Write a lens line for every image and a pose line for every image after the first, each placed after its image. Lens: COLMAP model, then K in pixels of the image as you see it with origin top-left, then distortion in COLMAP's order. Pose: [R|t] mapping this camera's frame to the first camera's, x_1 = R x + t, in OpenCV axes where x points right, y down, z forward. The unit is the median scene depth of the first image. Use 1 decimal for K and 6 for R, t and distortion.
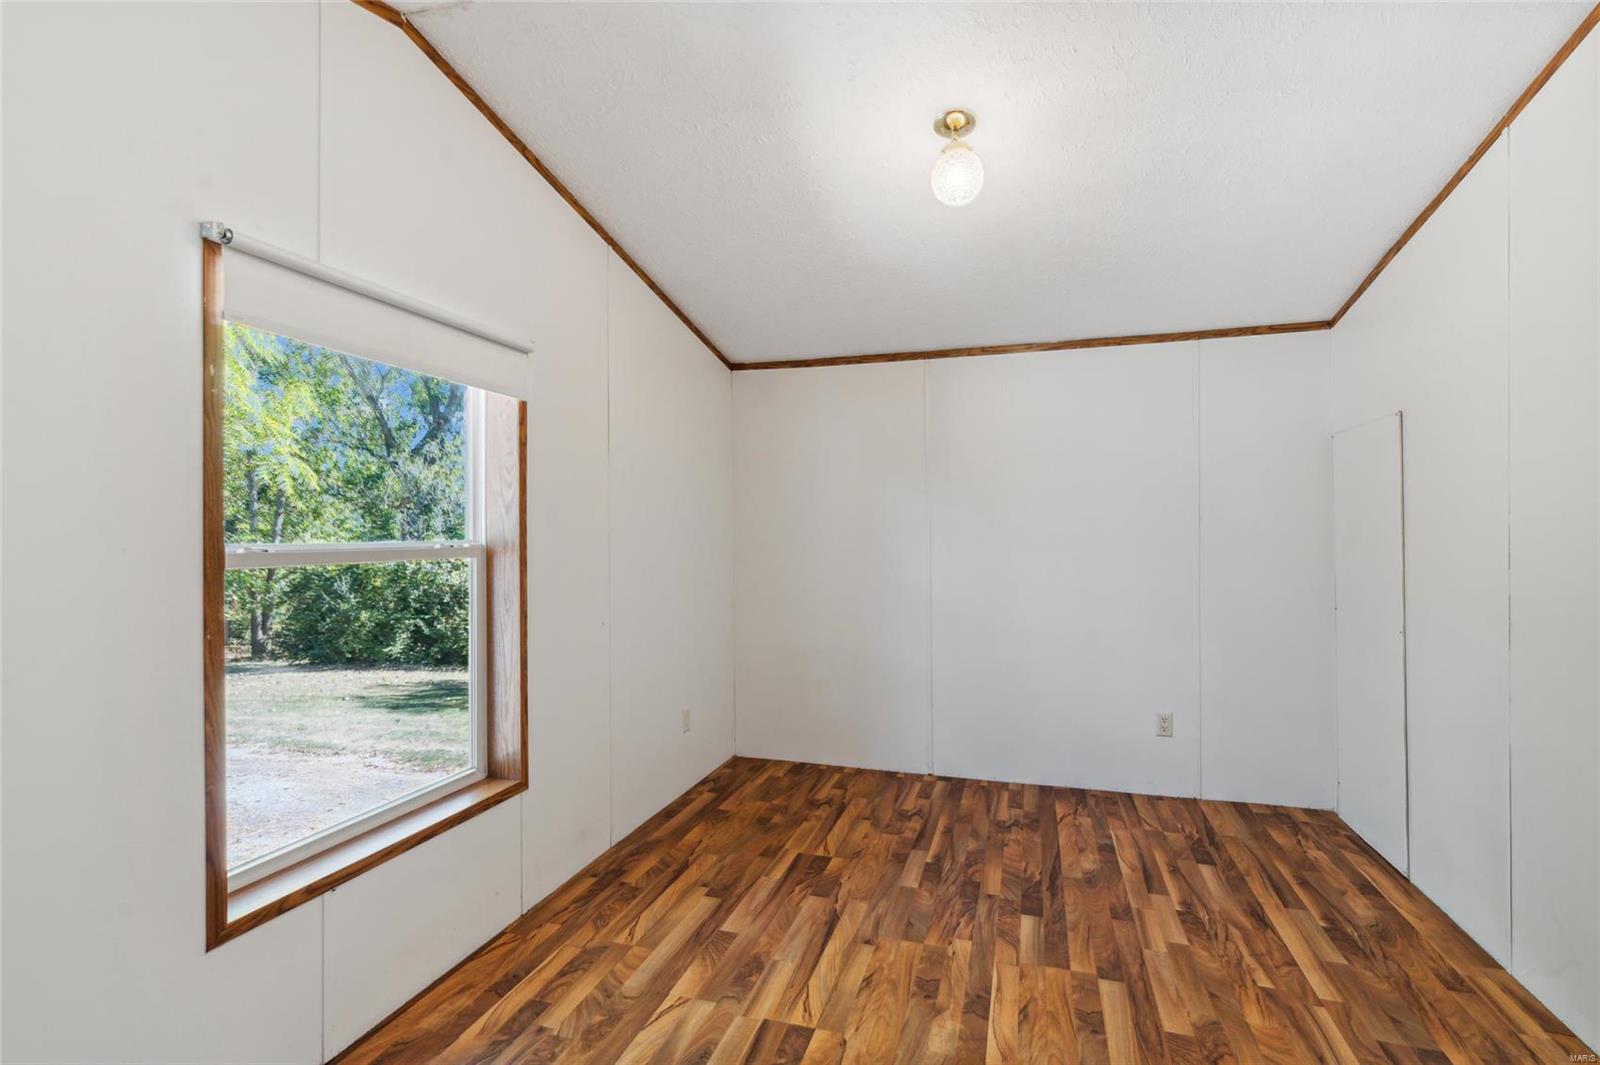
lens RADIAL K [[744.6, 0, 807.8], [0, 744.6, 529.7], [0, 0, 1]] dist [-0.004944, 0.003208]
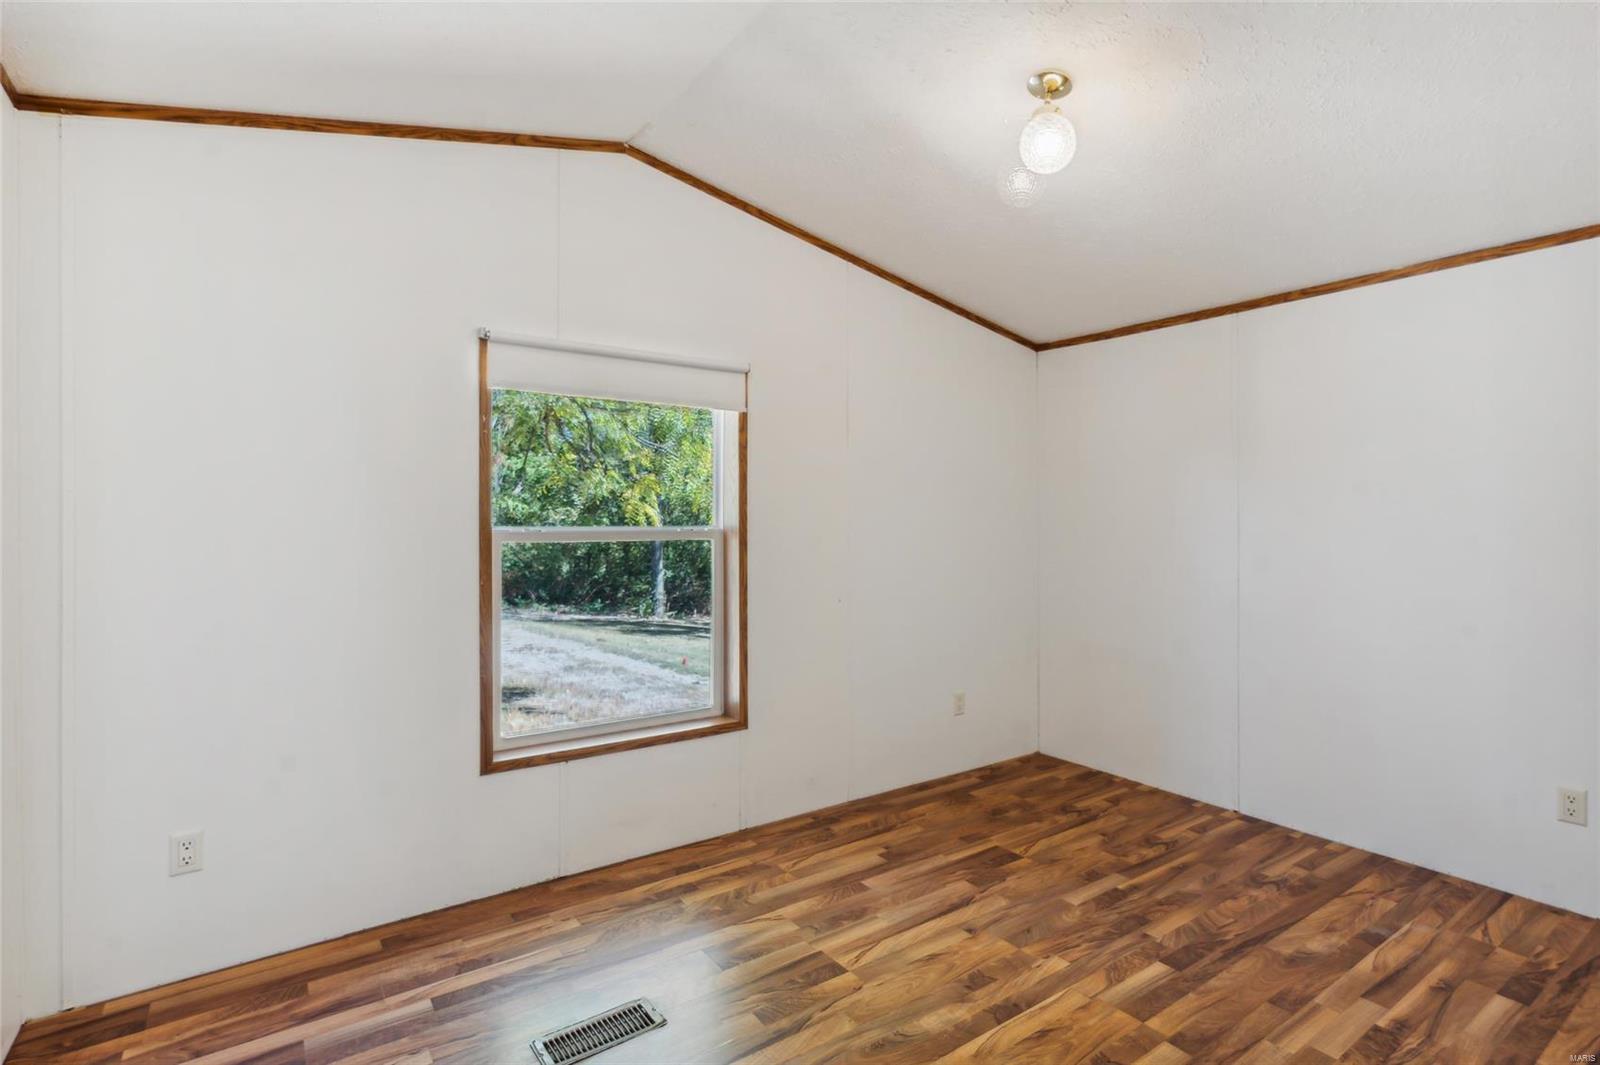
lens RADIAL K [[744.6, 0, 757.4], [0, 744.6, 514.4], [0, 0, 1]] dist [-0.004944, 0.003208]
pose [[0.811326, 0.001326, -0.584593, 0.350927], [-0.002441, 0.999996, -0.001120, -0.002297], [0.584589, 0.002335, 0.811326, 0.017054]]
